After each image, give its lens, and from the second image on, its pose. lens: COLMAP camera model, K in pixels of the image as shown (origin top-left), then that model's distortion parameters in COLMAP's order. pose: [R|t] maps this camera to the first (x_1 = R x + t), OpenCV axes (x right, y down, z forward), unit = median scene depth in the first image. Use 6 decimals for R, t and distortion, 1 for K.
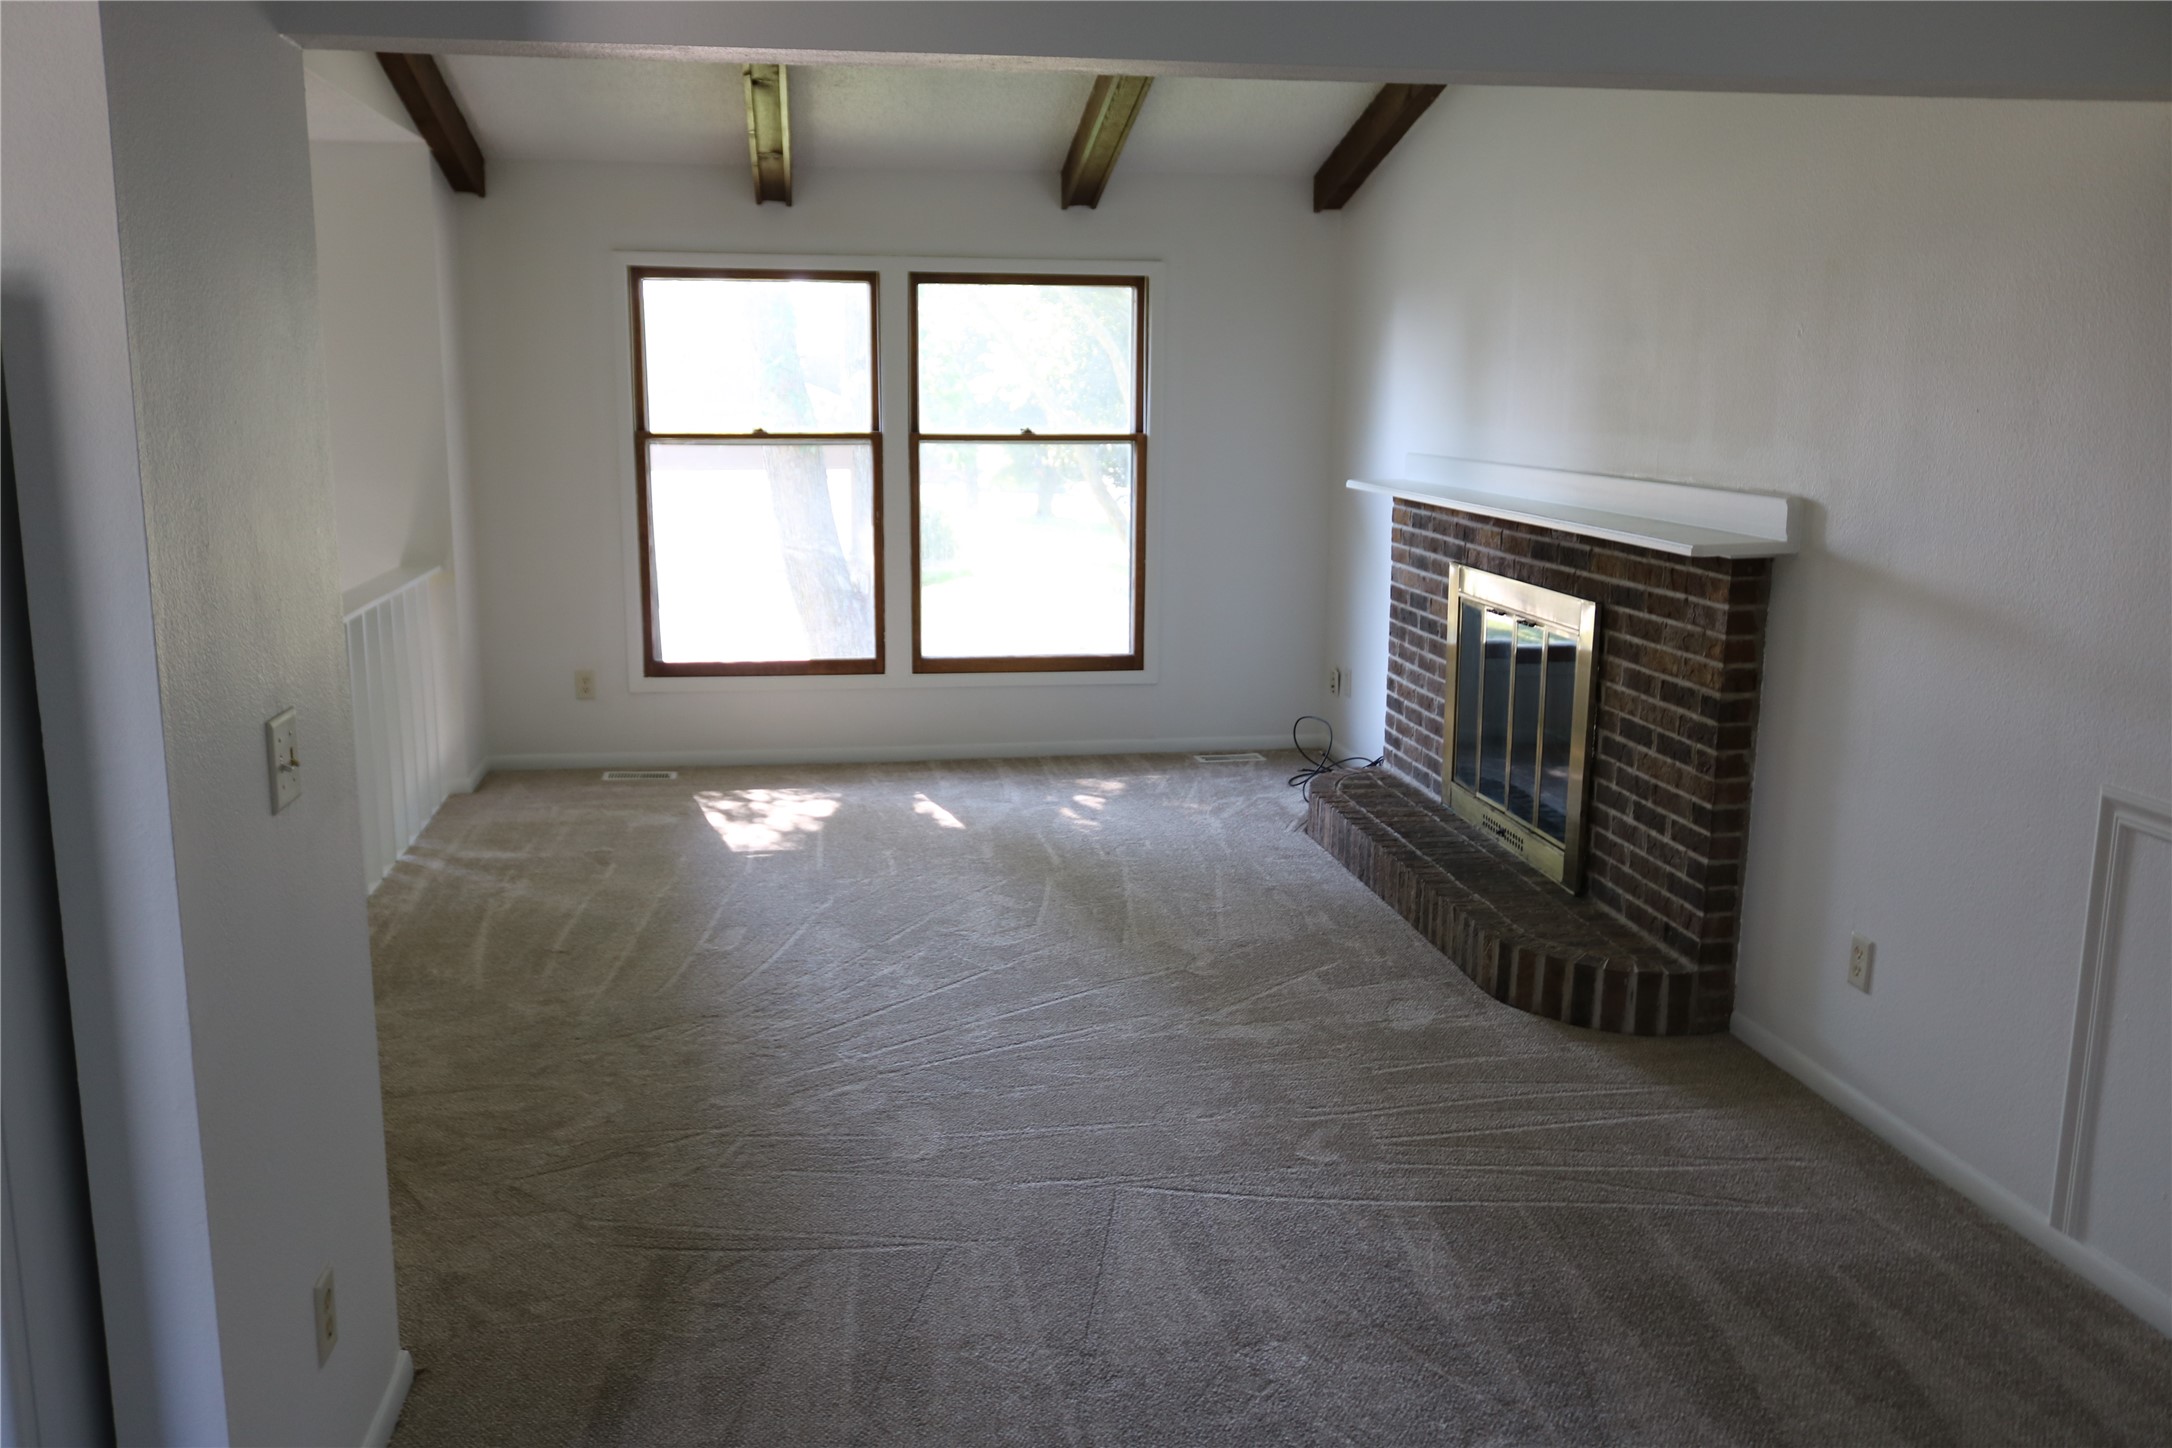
lens RADIAL K [[1772.1, 0, 1086.0], [0, 1772.1, 724.0], [0, 0, 1]] dist [-0.026513, 0.057654]
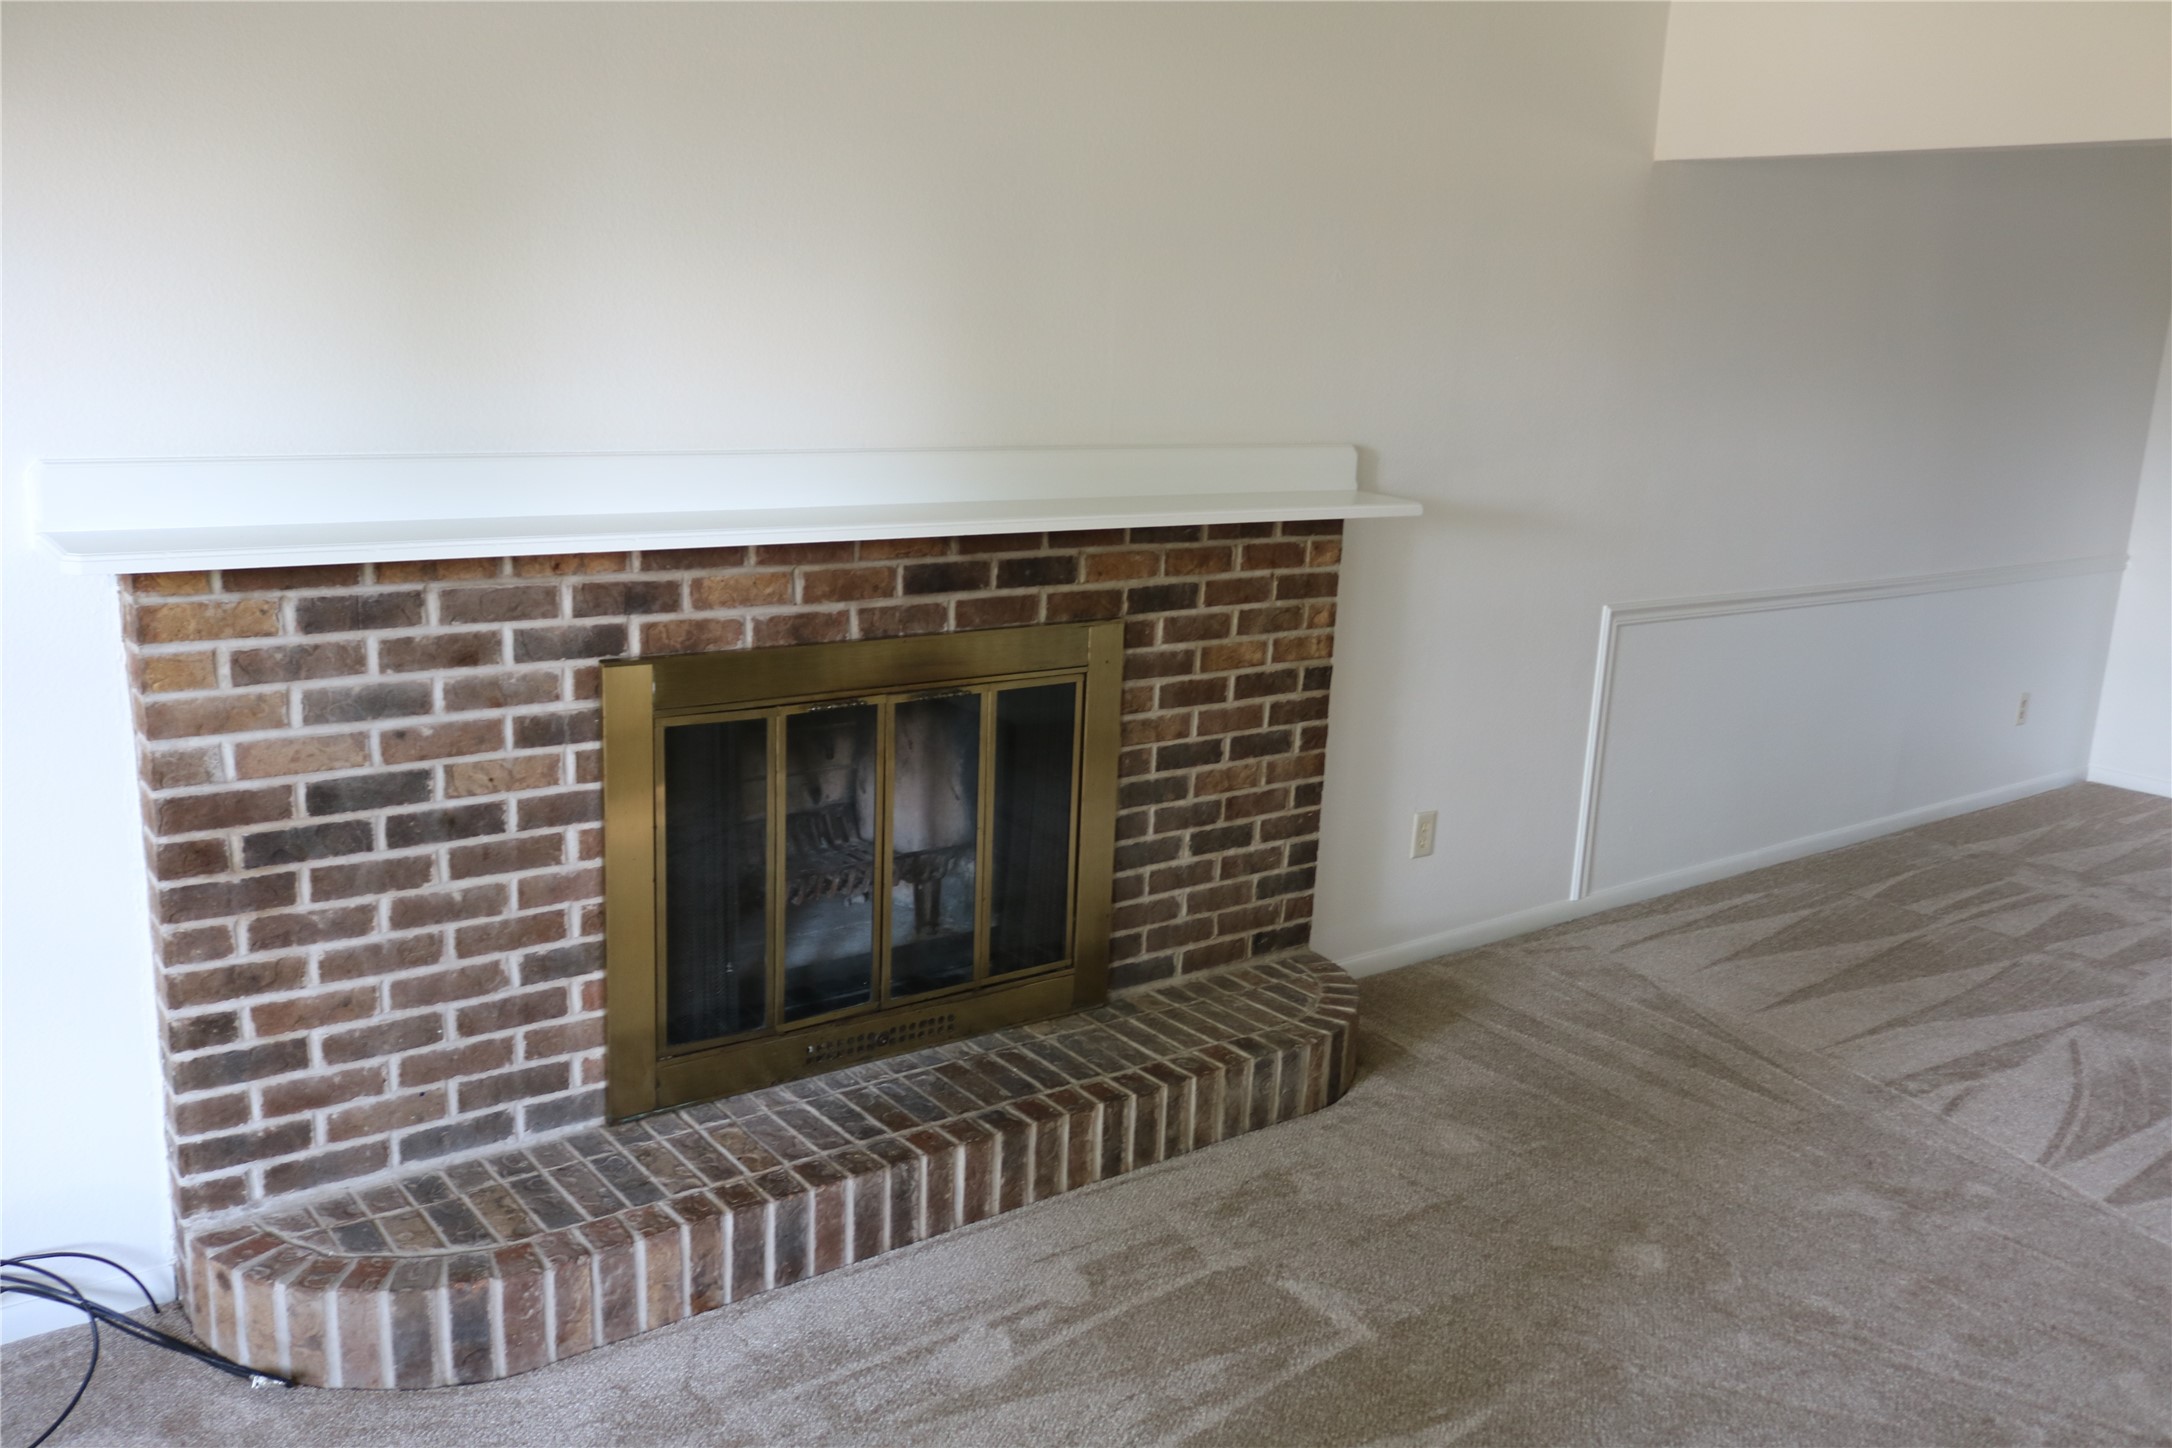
lens RADIAL K [[1772.1, 0, 1086.0], [0, 1772.1, 724.0], [0, 0, 1]] dist [-0.026513, 0.057654]
pose [[-0.479925, -0.225406, 0.847858, -0.260171], [0.116954, 0.941366, 0.316467, -0.199553], [-0.869479, 0.251041, -0.425423, 1.013020]]
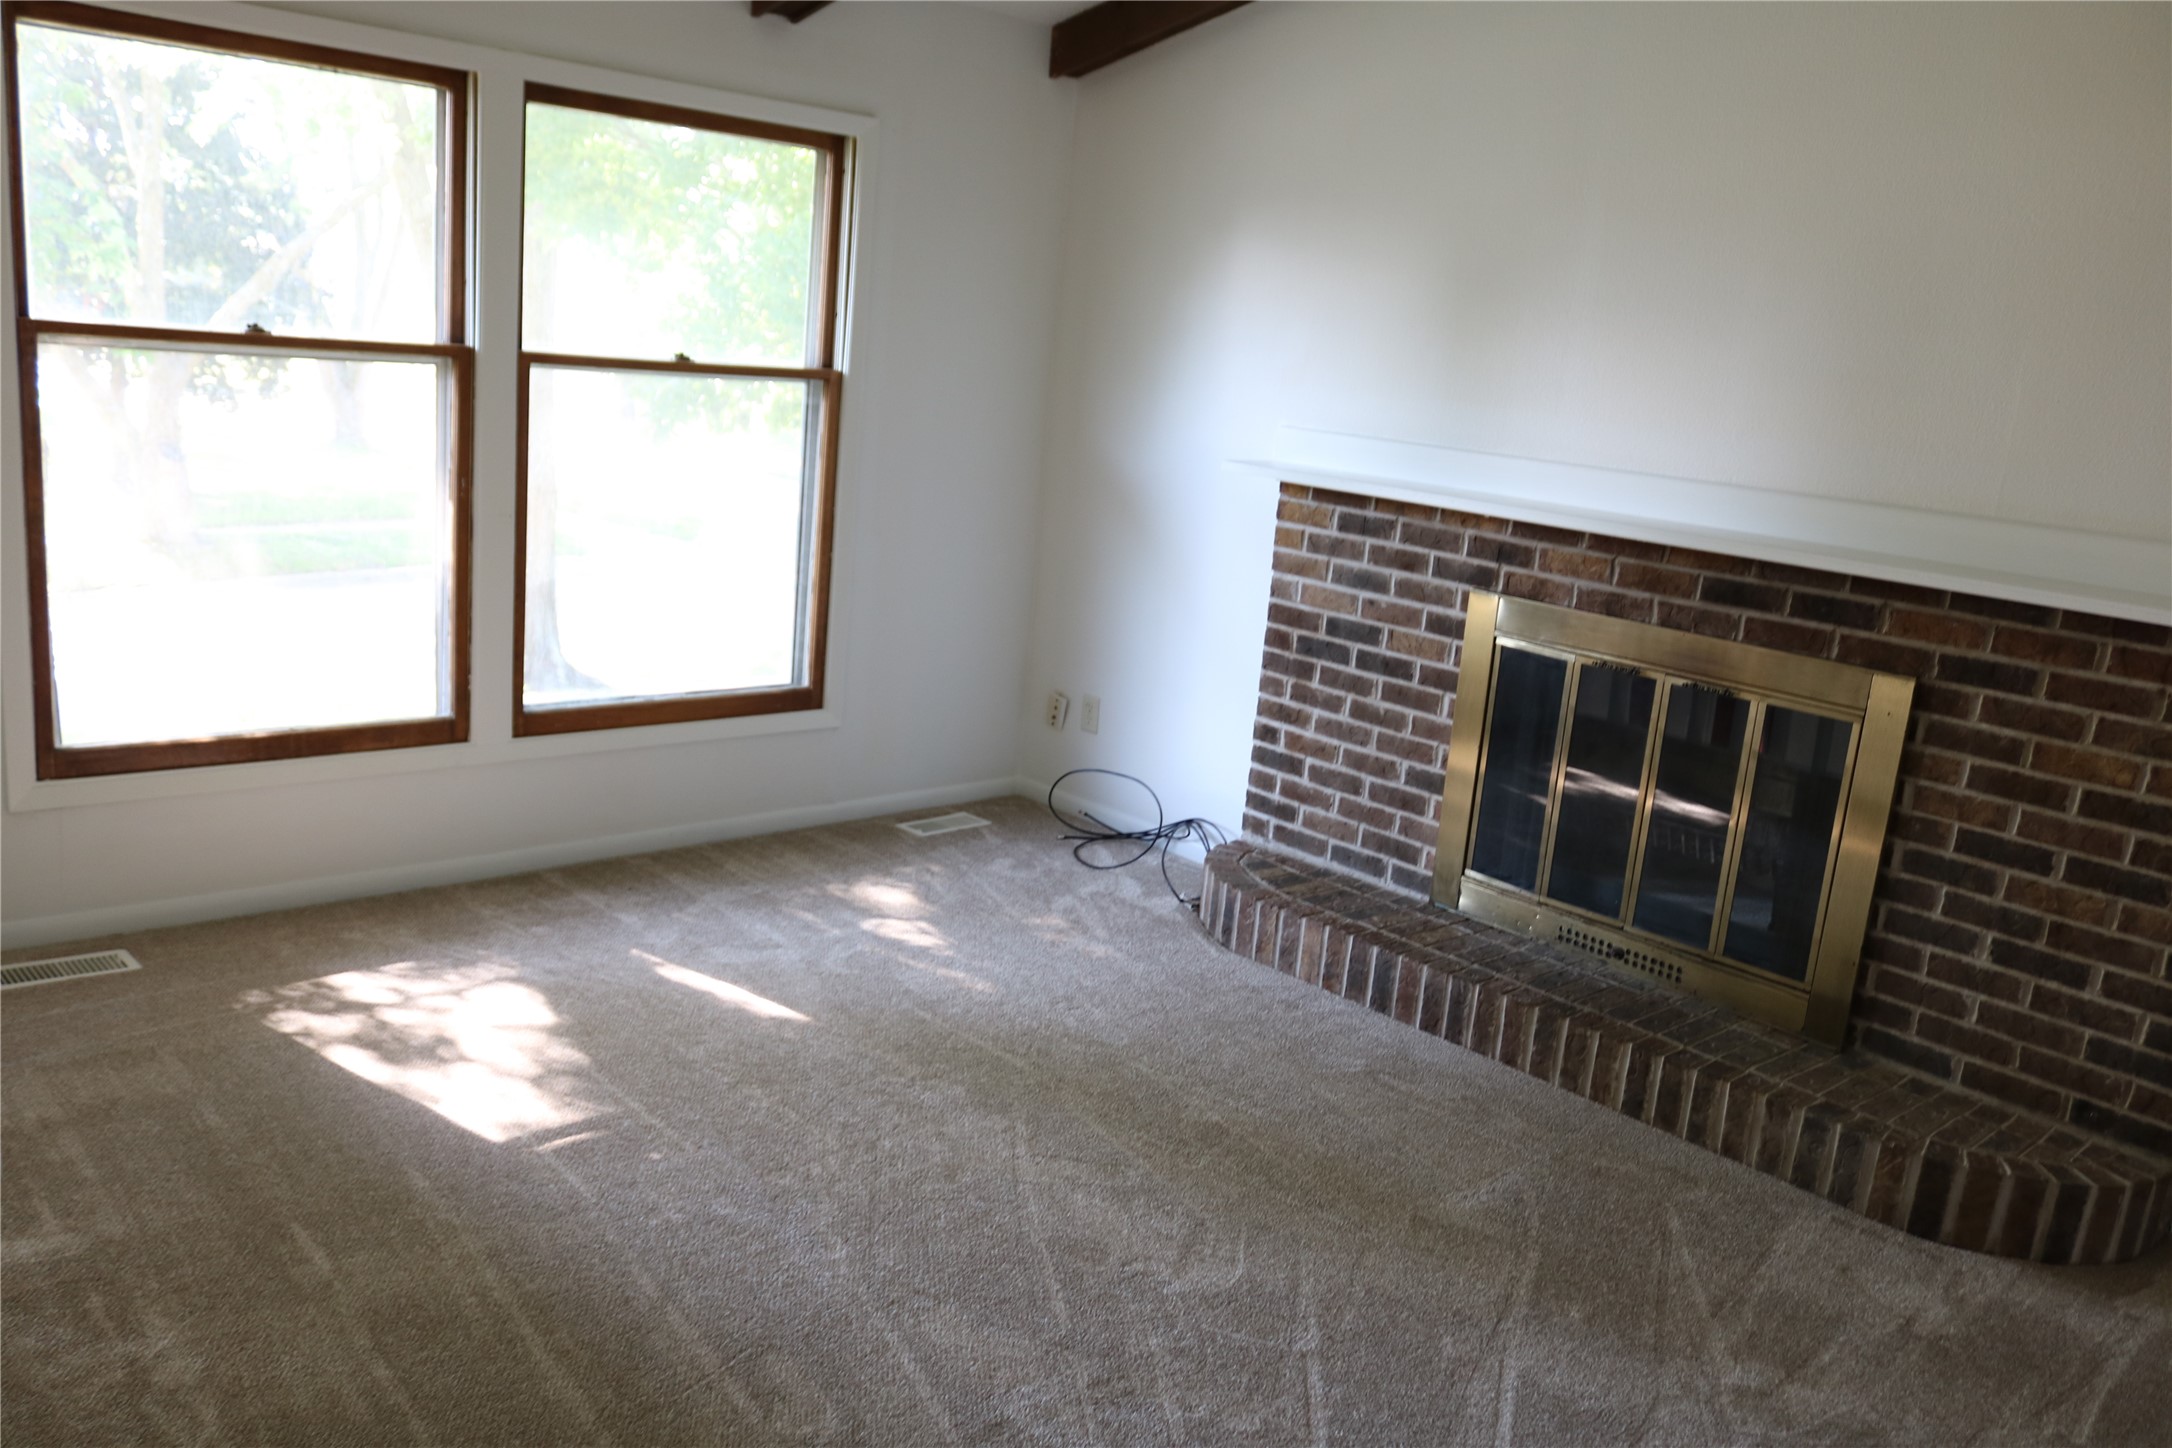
lens RADIAL K [[1772.1, 0, 1086.0], [0, 1772.1, 724.0], [0, 0, 1]] dist [-0.026513, 0.057654]
pose [[0.826057, -0.058364, 0.560556, -0.326098], [0.024282, 0.997385, 0.068063, -0.082474], [-0.563063, -0.042613, 0.825315, 0.433910]]
